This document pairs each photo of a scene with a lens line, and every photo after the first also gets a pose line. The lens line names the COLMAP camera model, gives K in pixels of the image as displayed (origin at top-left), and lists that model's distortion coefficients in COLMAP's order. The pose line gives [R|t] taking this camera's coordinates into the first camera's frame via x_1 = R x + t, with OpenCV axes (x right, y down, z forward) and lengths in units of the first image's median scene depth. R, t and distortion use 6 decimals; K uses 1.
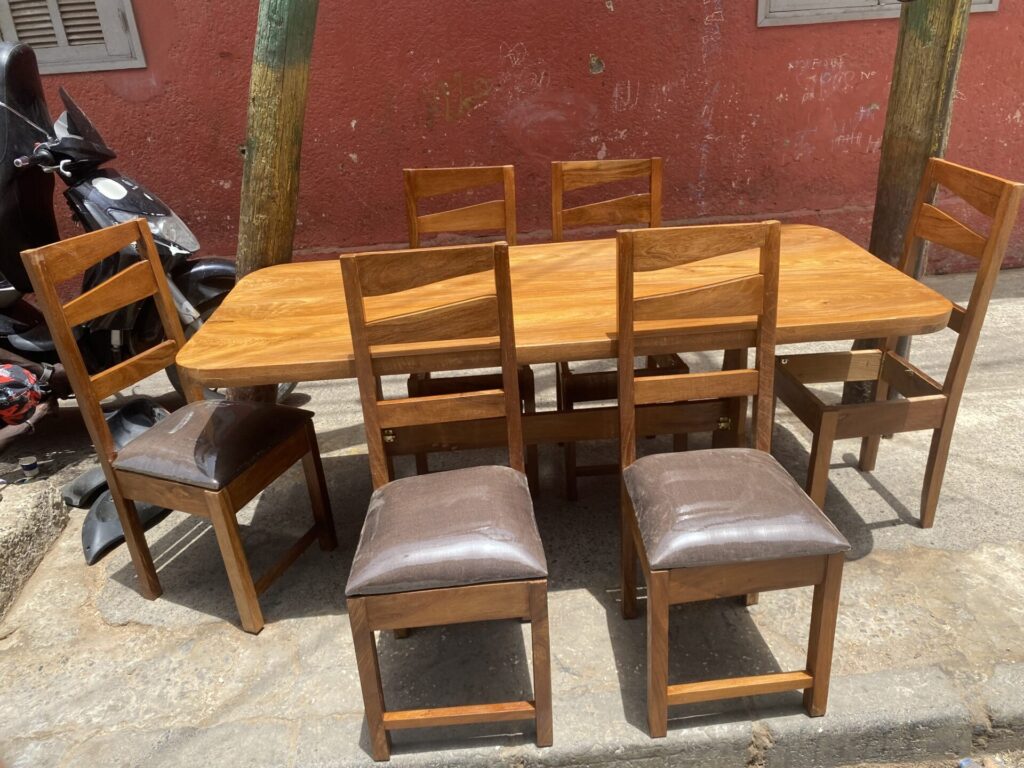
lens RADIAL K [[756.1, 0, 506.3], [0, 756.1, 379.2], [0, 0, 1]] dist [-0.012394, -0.004865]
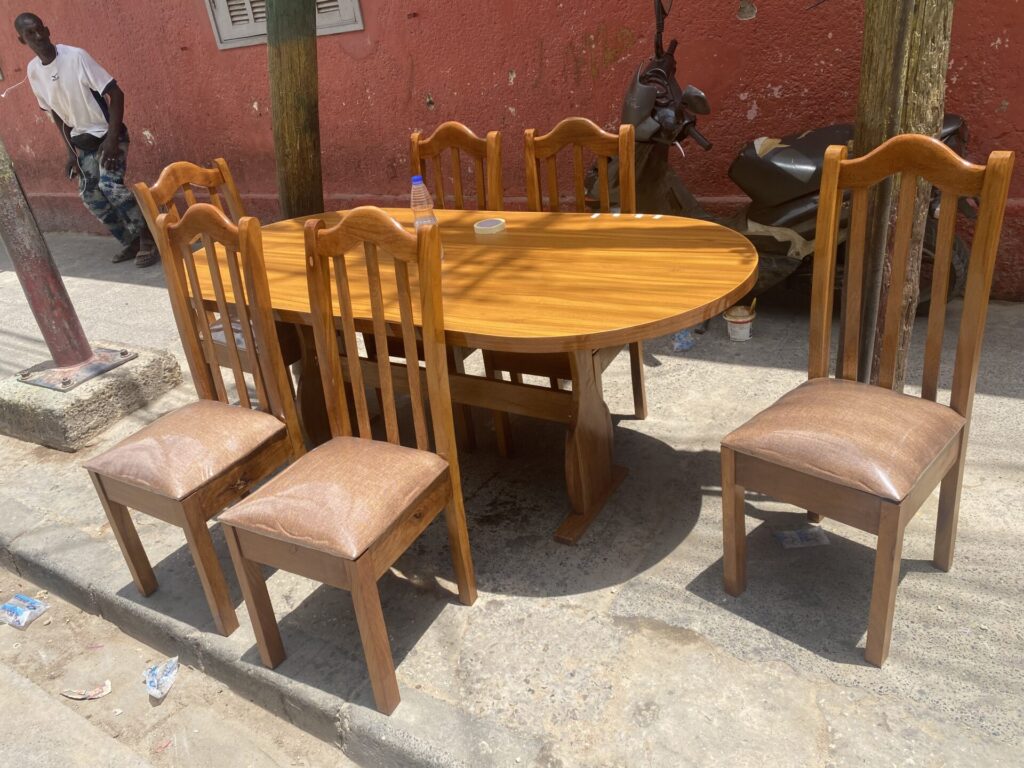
lens RADIAL K [[756.1, 0, 512.0], [0, 756.1, 387.4], [0, 0, 1]] dist [-0.012394, -0.004865]
pose [[0.817364, 0.219890, -0.532509, 0.448408], [-0.164966, 0.974924, 0.149366, -0.076830], [0.551999, -0.034241, 0.833141, 0.114165]]
